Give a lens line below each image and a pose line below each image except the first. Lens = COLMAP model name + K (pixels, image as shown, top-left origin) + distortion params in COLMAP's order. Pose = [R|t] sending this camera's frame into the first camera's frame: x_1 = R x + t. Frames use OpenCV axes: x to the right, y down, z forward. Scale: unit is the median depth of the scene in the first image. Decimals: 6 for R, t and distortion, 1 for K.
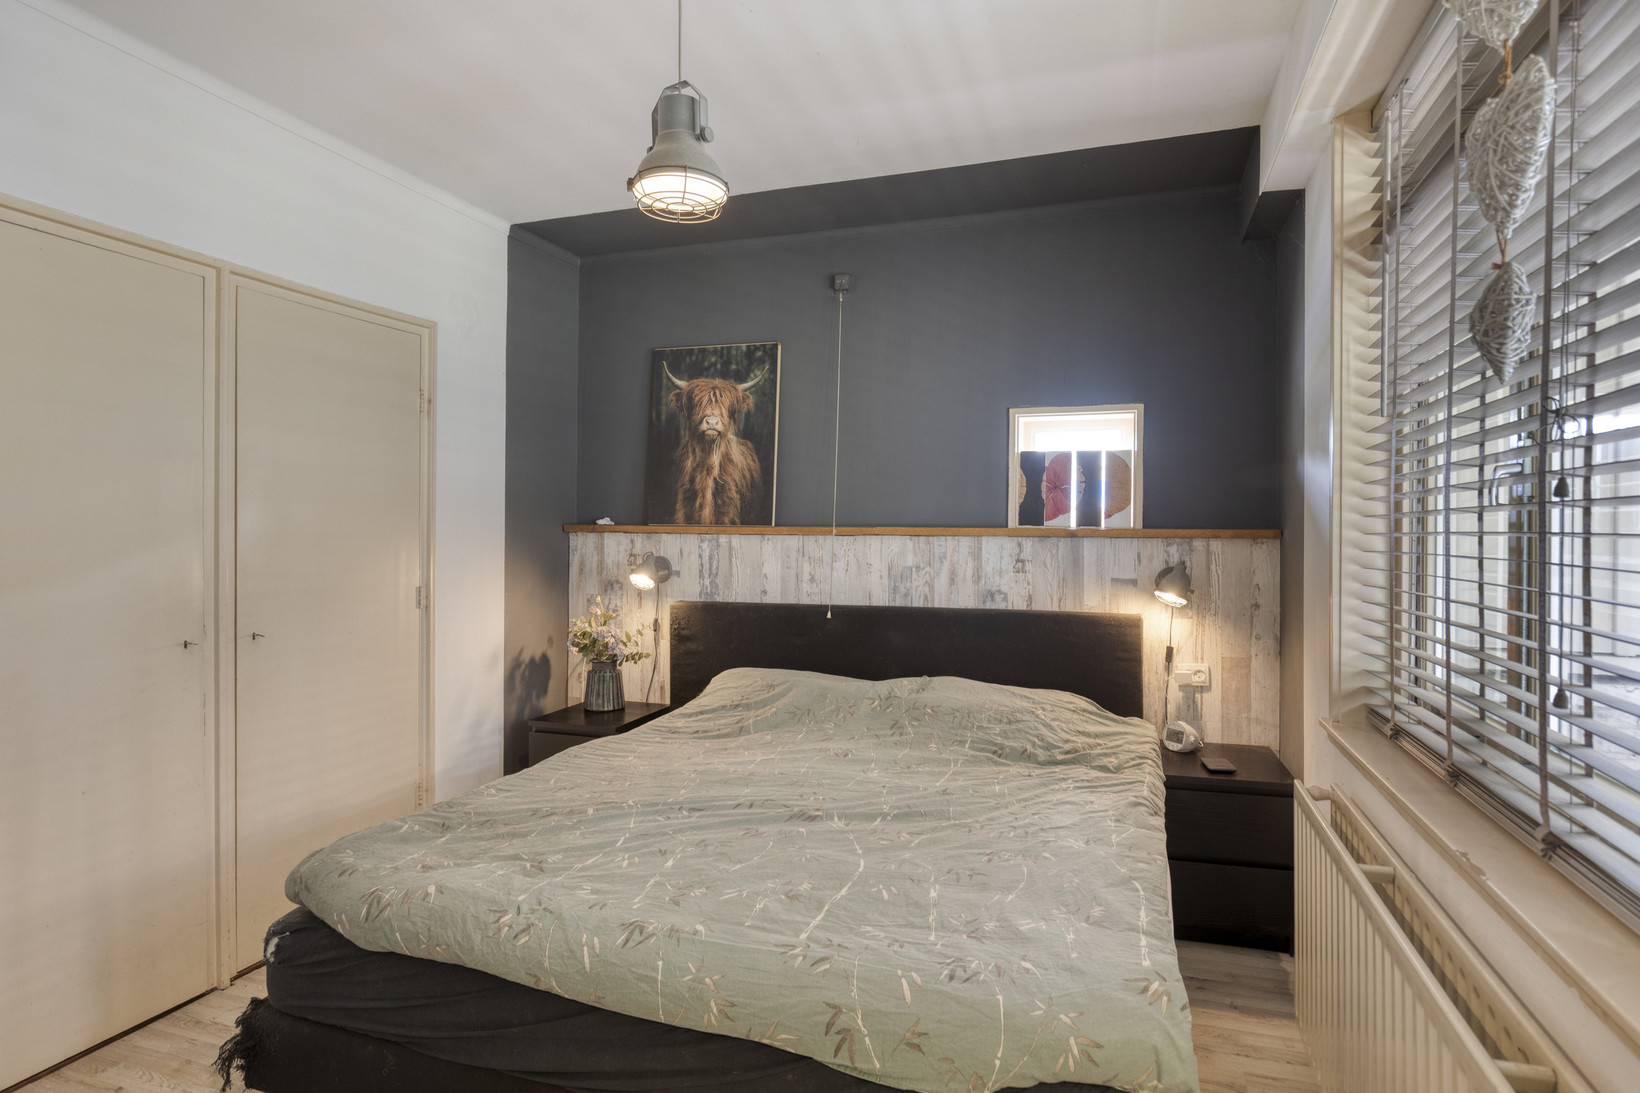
lens RADIAL K [[892.5, 0, 827.3], [0, 892.5, 543.4], [0, 0, 1]] dist [0.021819, 0.000012]
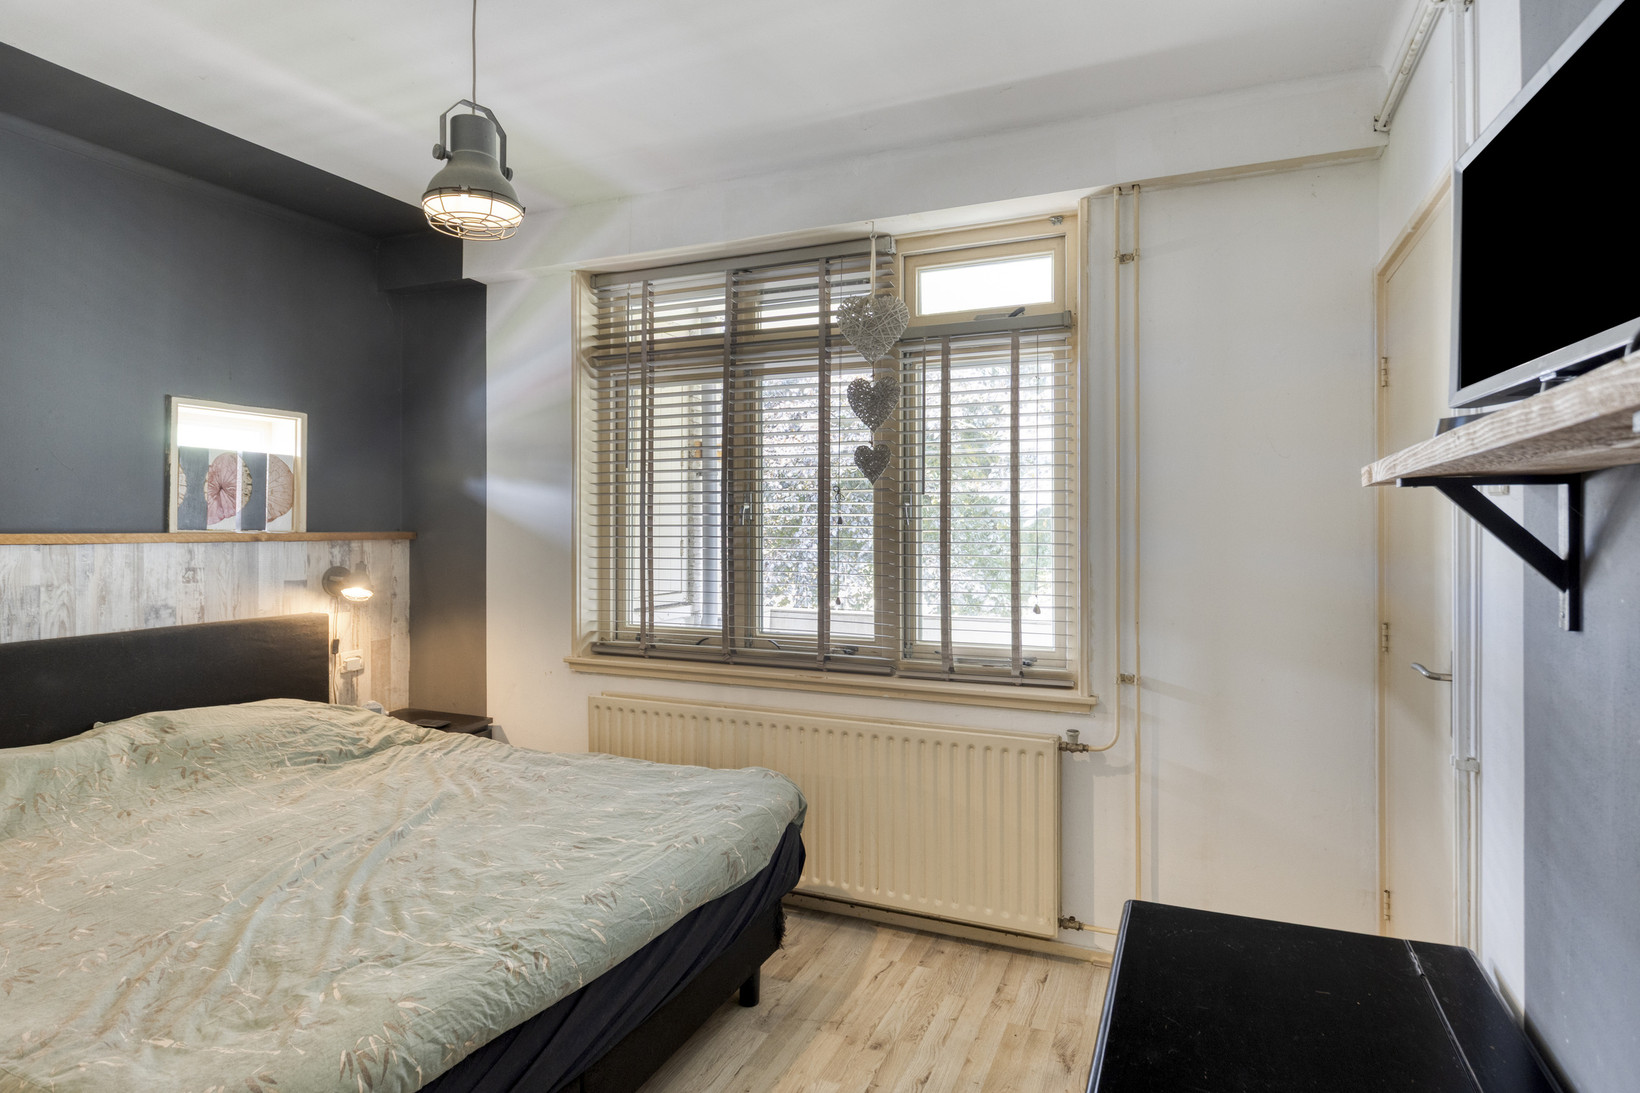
lens RADIAL K [[892.5, 0, 824.4], [0, 892.5, 530.8], [0, 0, 1]] dist [0.021819, 0.000012]
pose [[0.083259, -0.010206, 0.996476, -0.637588], [0.013746, 0.999864, 0.009092, -0.018701], [-0.996433, 0.012941, 0.083388, 0.299558]]
